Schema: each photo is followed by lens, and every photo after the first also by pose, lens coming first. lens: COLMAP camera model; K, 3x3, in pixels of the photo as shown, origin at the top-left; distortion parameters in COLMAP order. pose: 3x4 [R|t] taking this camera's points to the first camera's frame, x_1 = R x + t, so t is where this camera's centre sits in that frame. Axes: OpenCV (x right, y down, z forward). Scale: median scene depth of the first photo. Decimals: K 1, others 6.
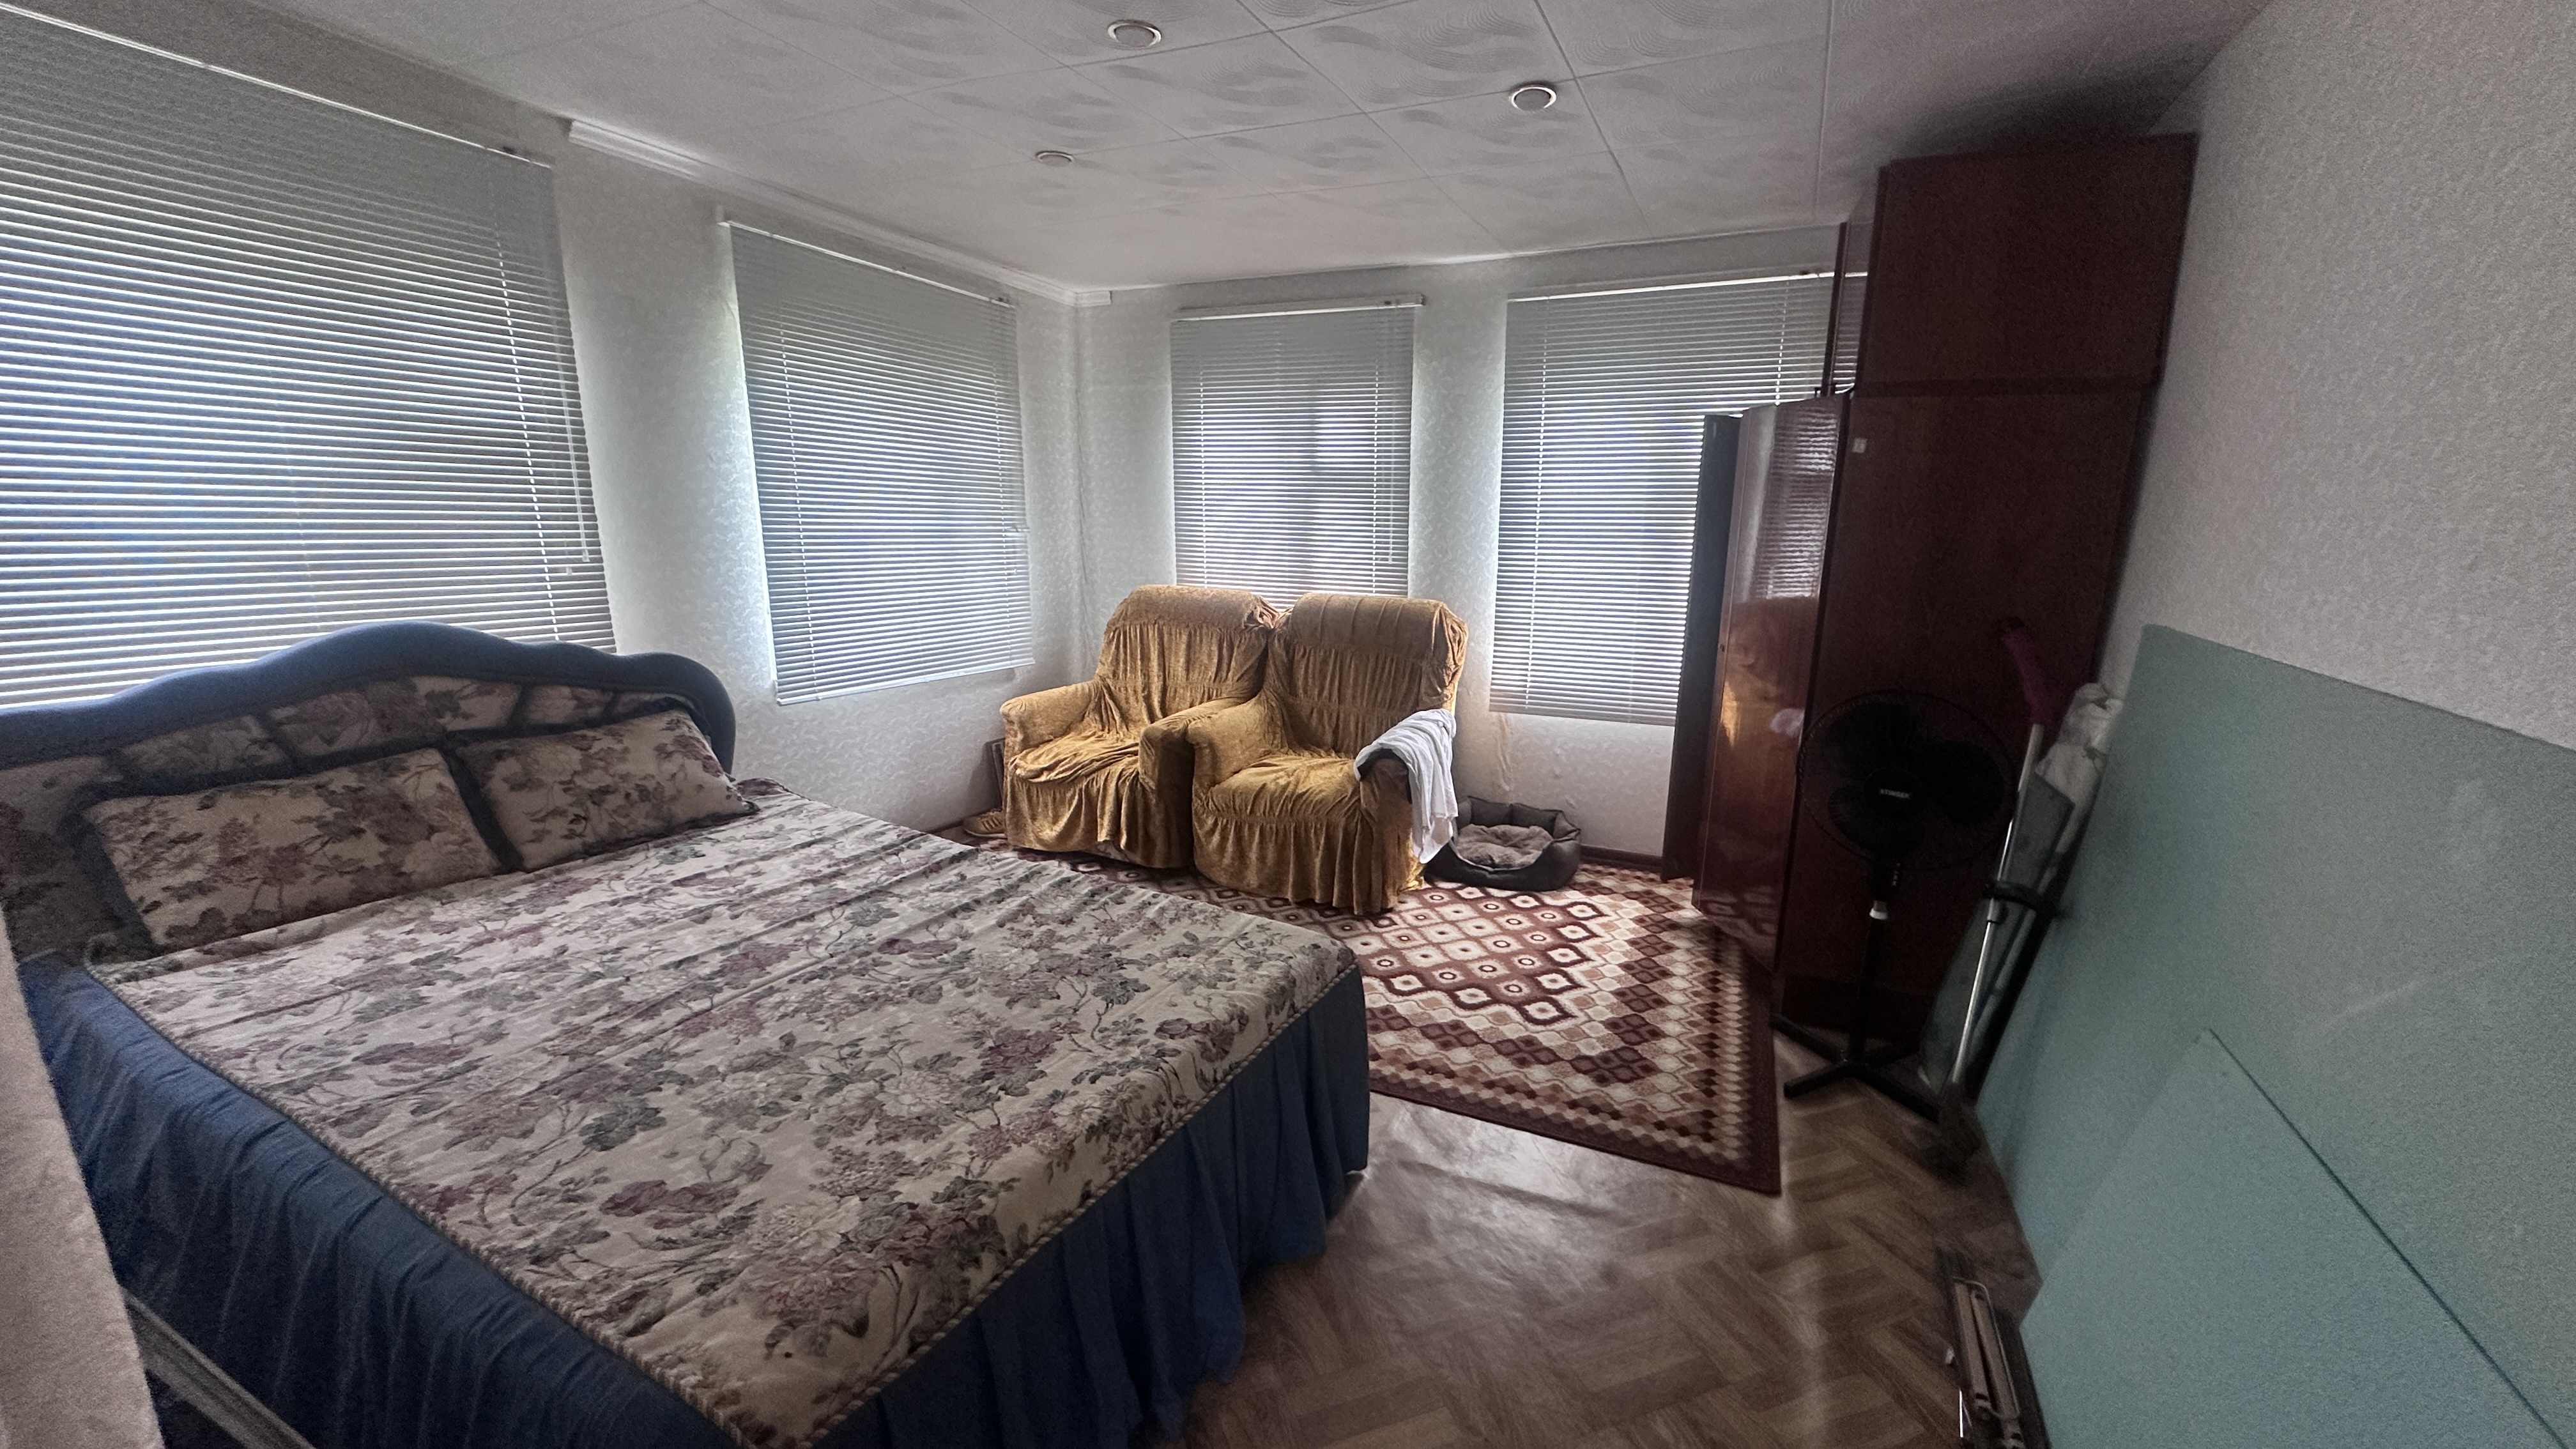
lens RADIAL K [[1025.1, 0, 1285.9], [0, 1025.1, 717.5], [0, 0, 1]] dist [-0.003296, 0.001063]
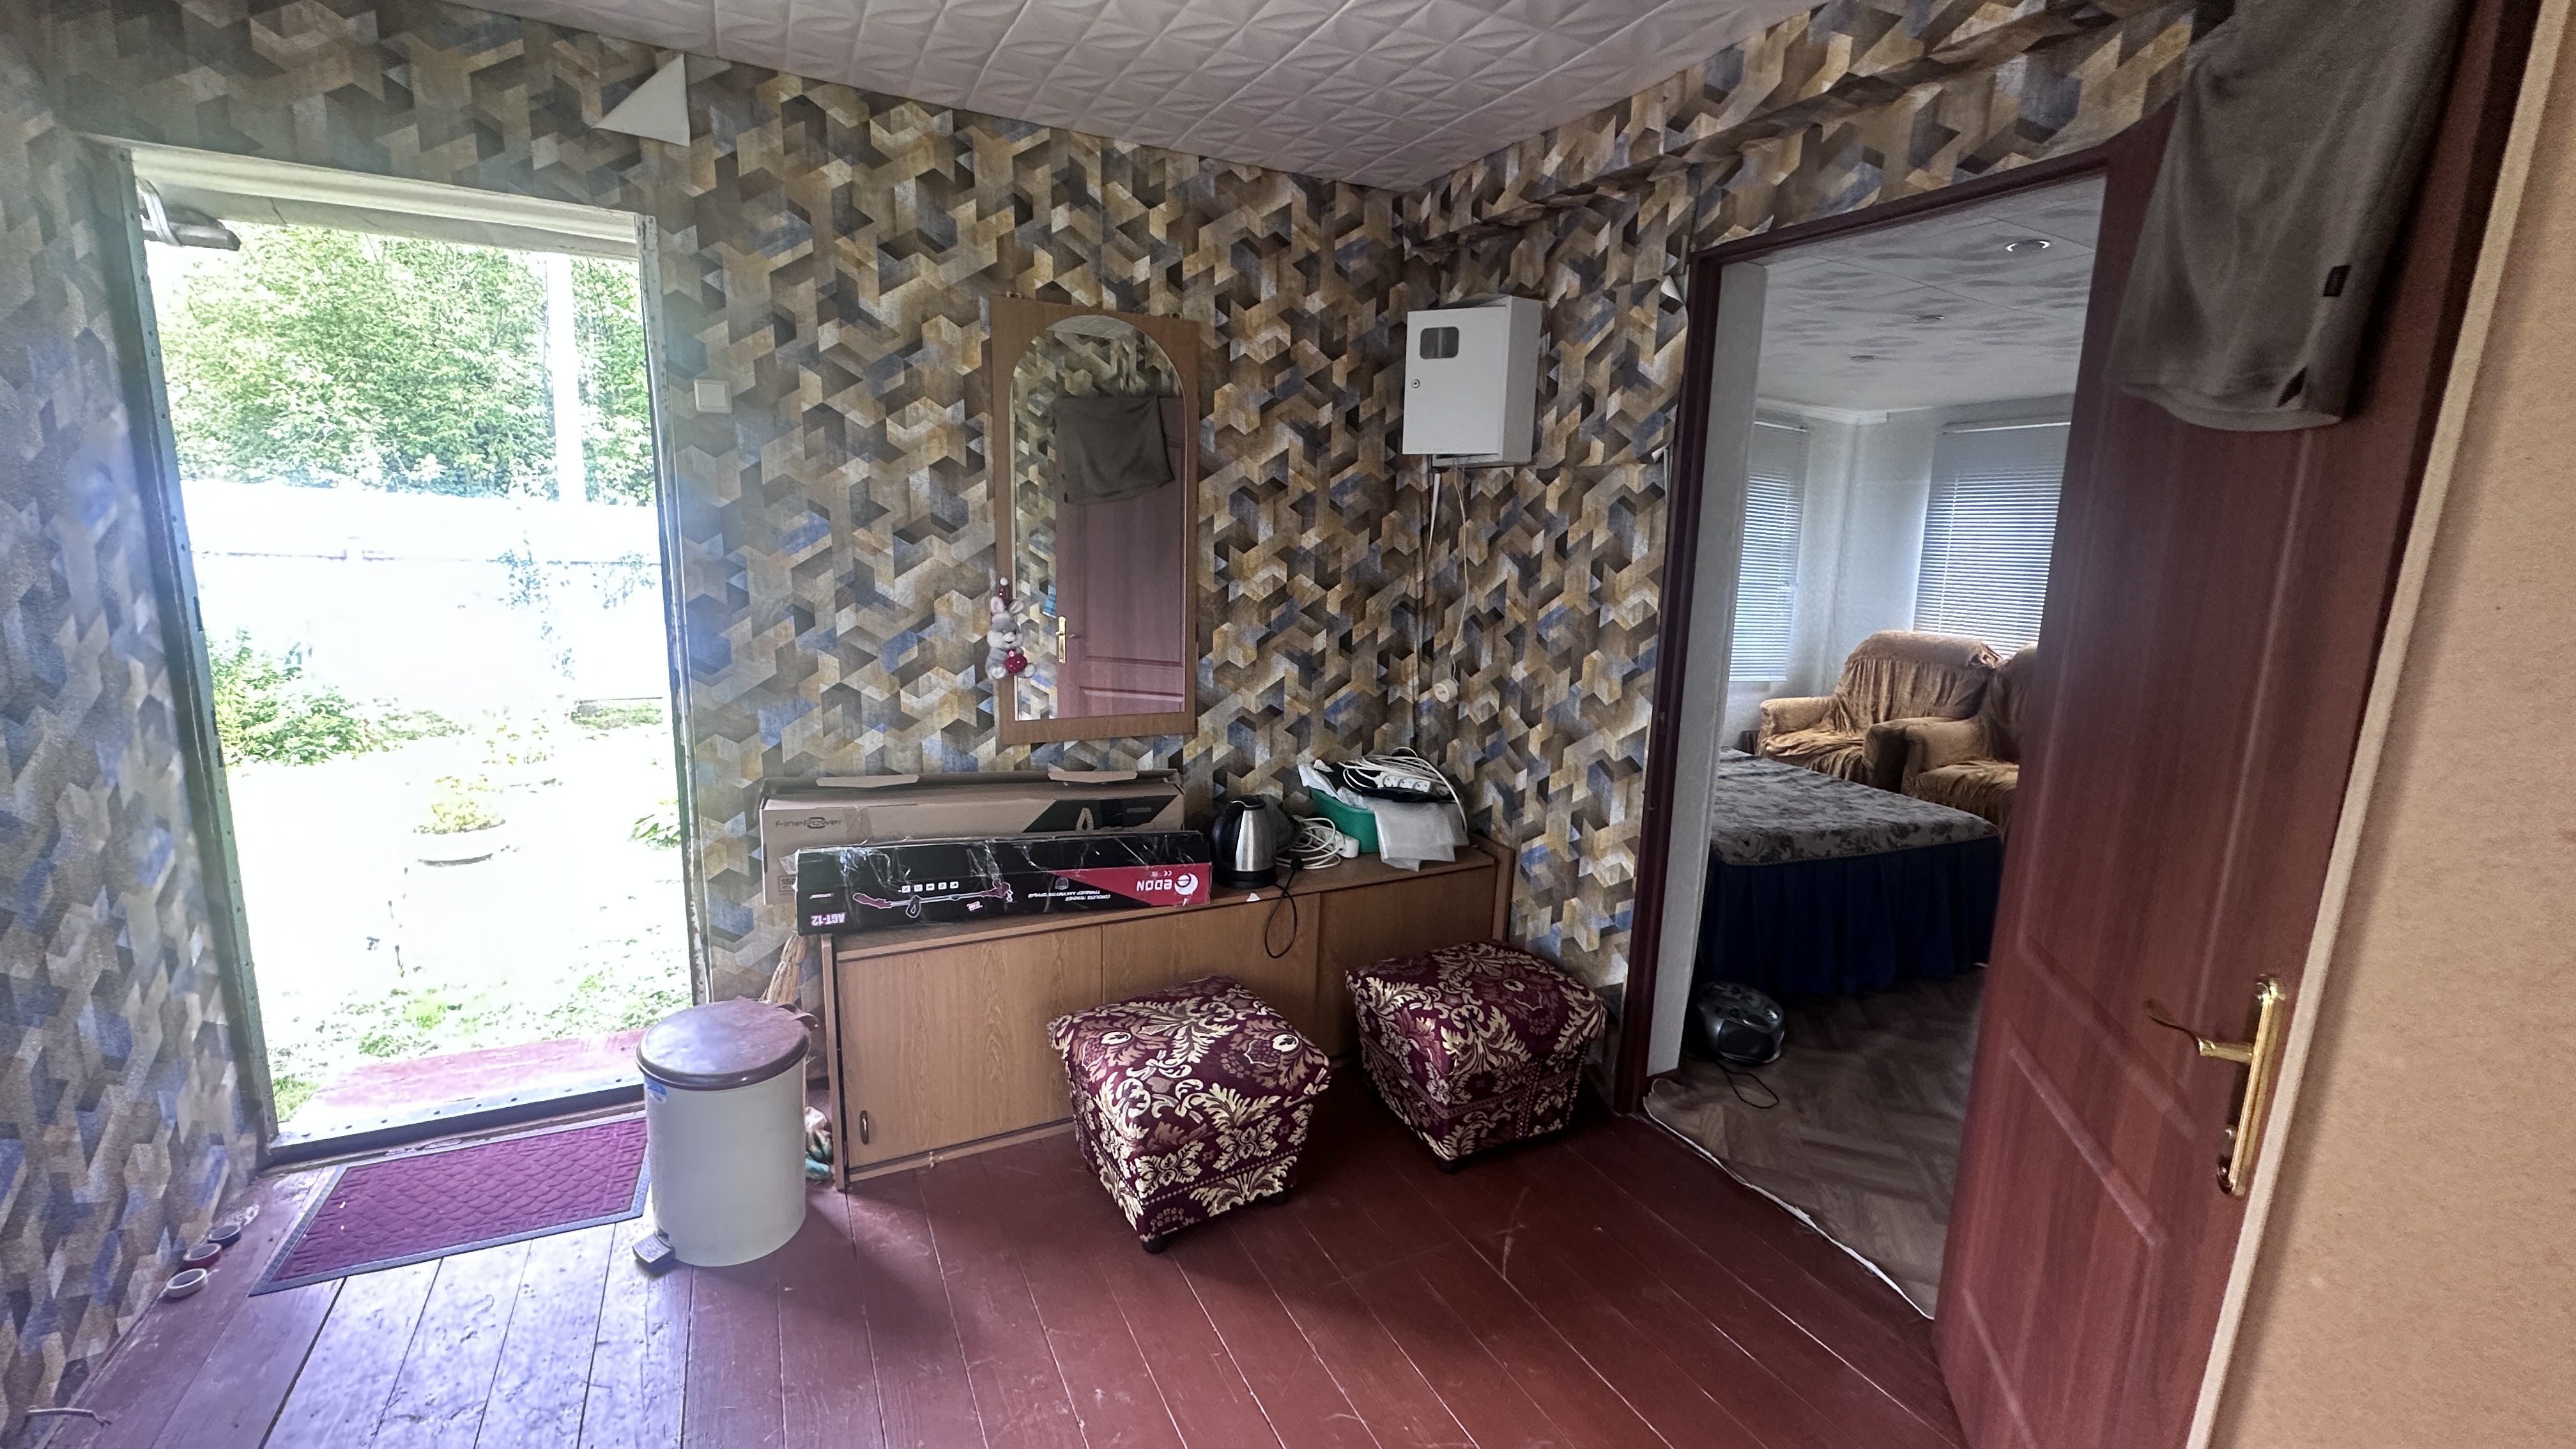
lens RADIAL K [[1025.1, 0, 1286.5], [0, 1025.1, 719.2], [0, 0, 1]] dist [-0.003296, 0.001063]
pose [[0.789554, 0.116794, -0.602464, 0.104139], [-0.151758, 0.988391, -0.007275, 0.184960], [0.594621, 0.097173, 0.798113, -0.839403]]
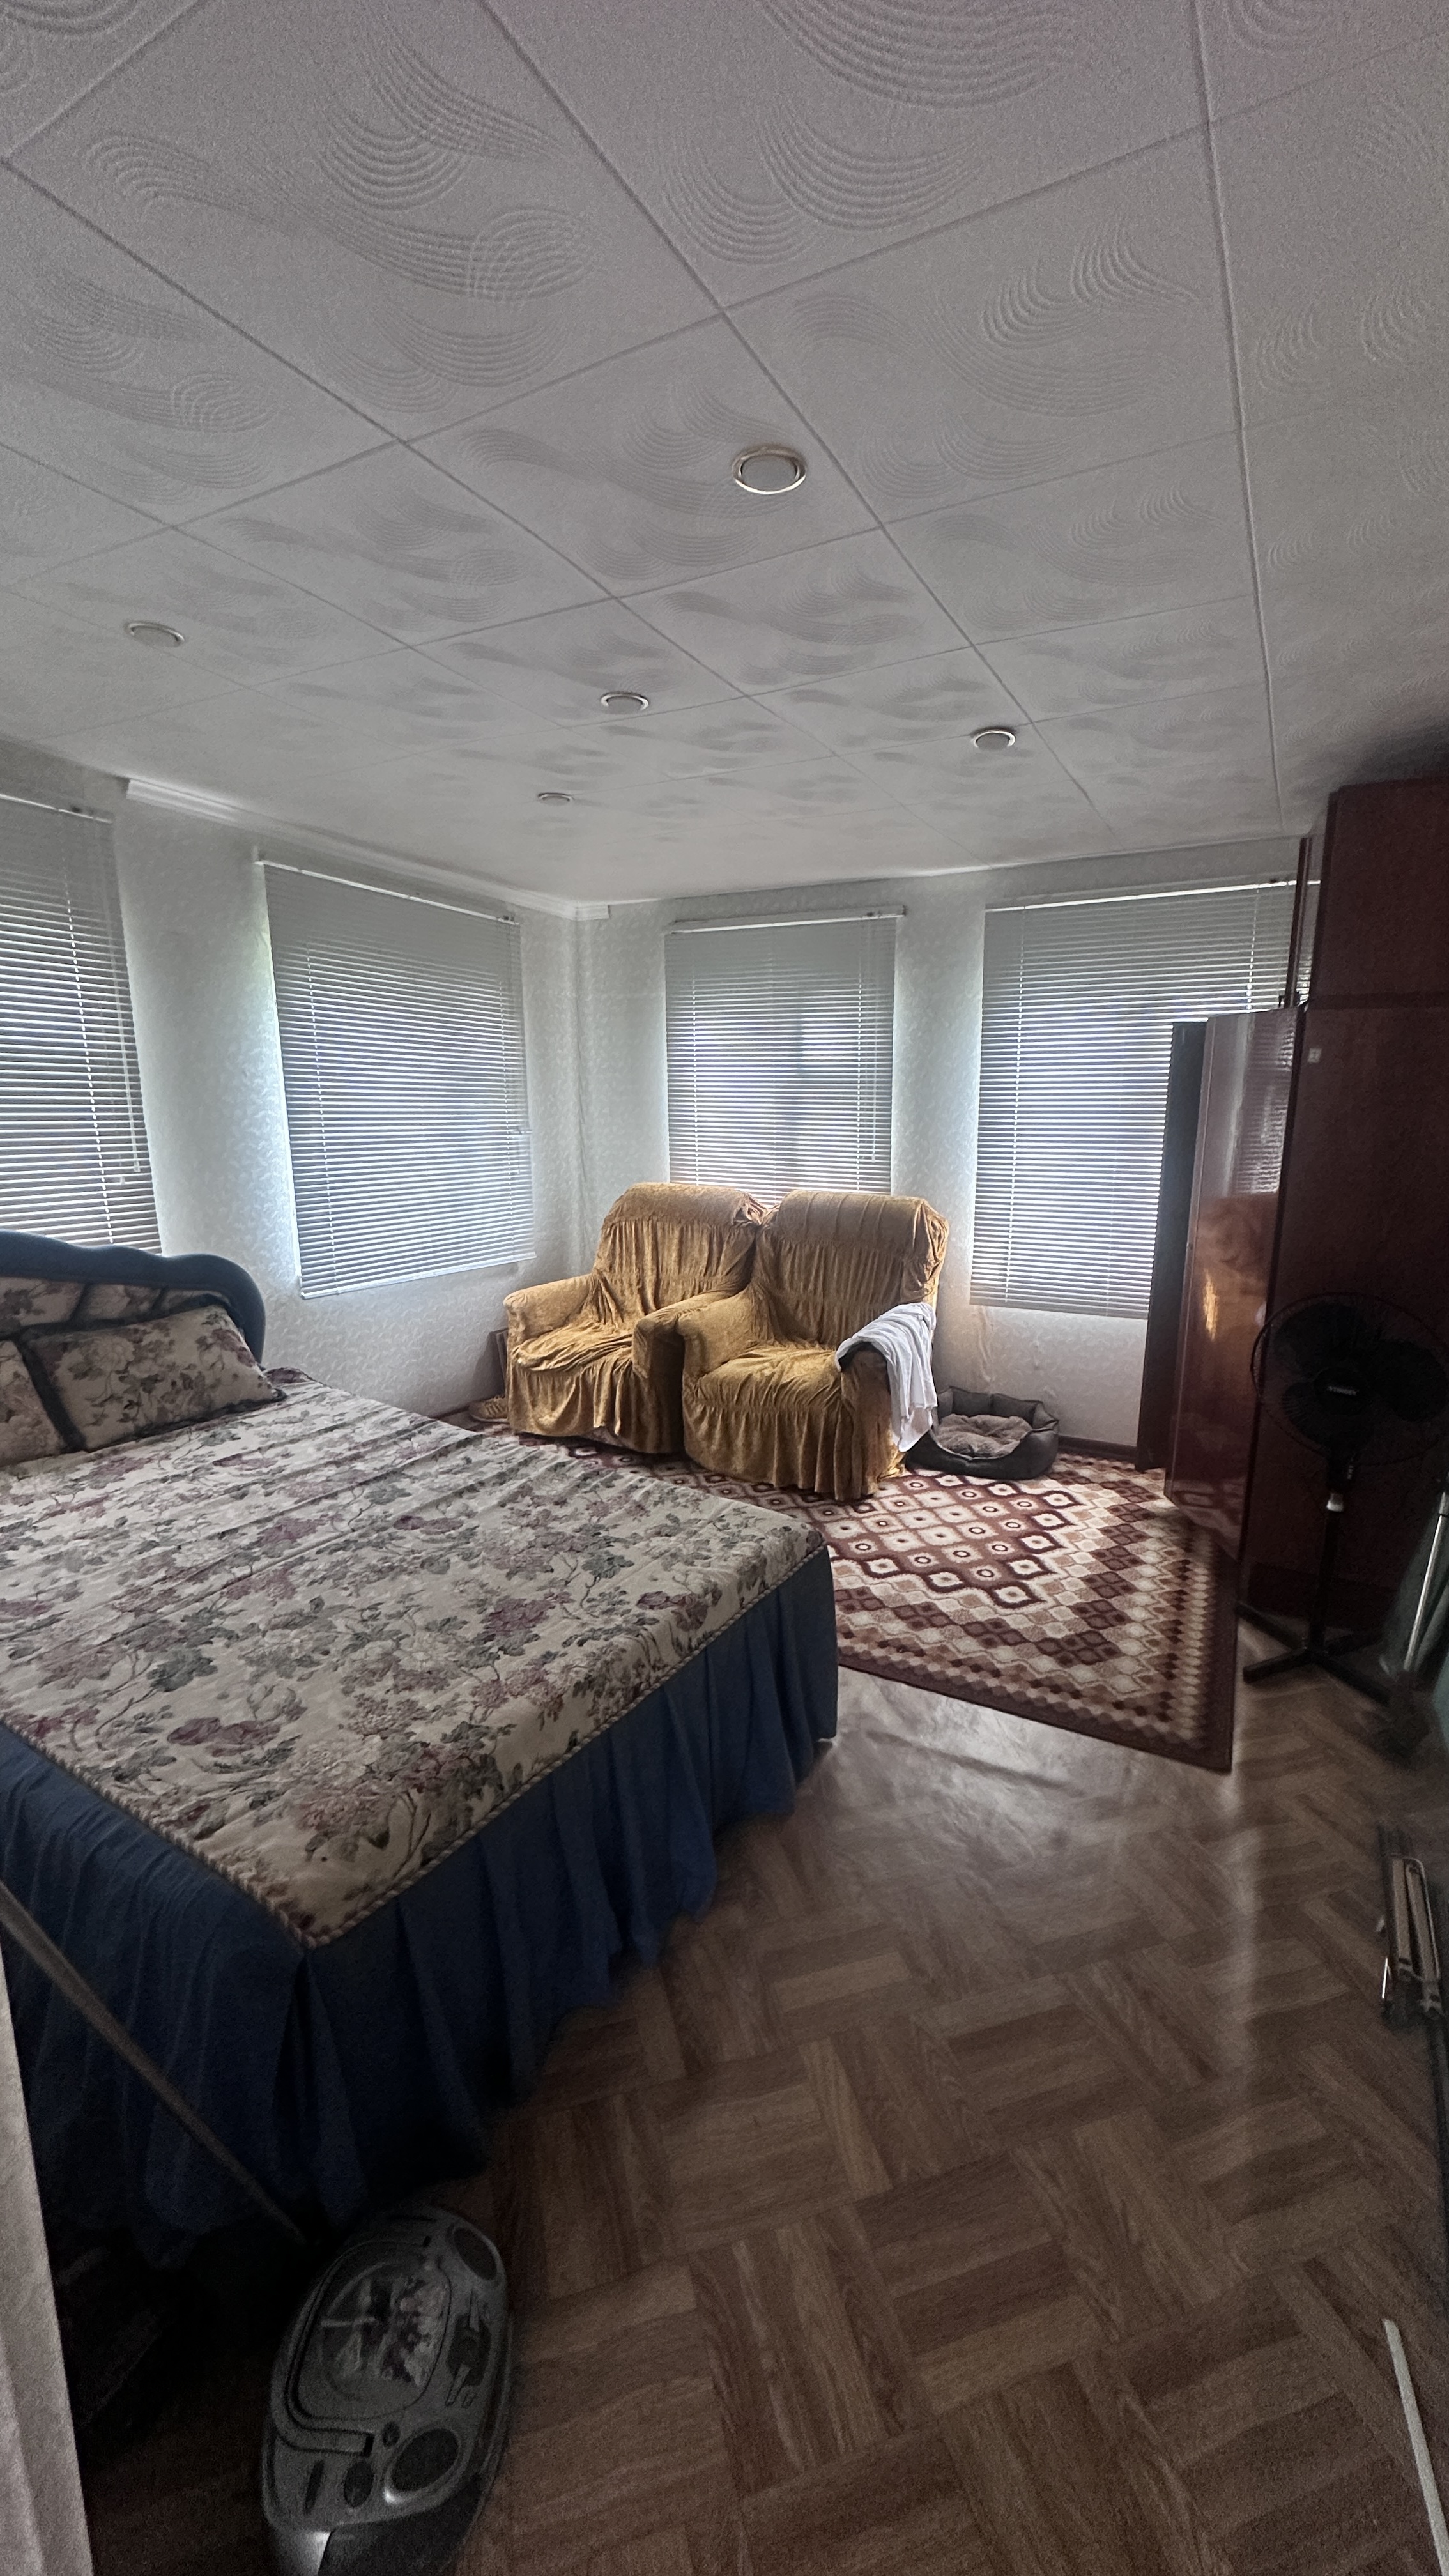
lens RADIAL K [[1025.1, 0, 721.1], [0, 1025.1, 1285.7], [0, 0, 1]] dist [-0.003296, 0.001063]
pose [[0.997964, 0.000840, -0.063779, 0.021521], [-0.001802, 0.999886, -0.015014, -0.013410], [0.063759, 0.015098, 0.997851, -0.069930]]
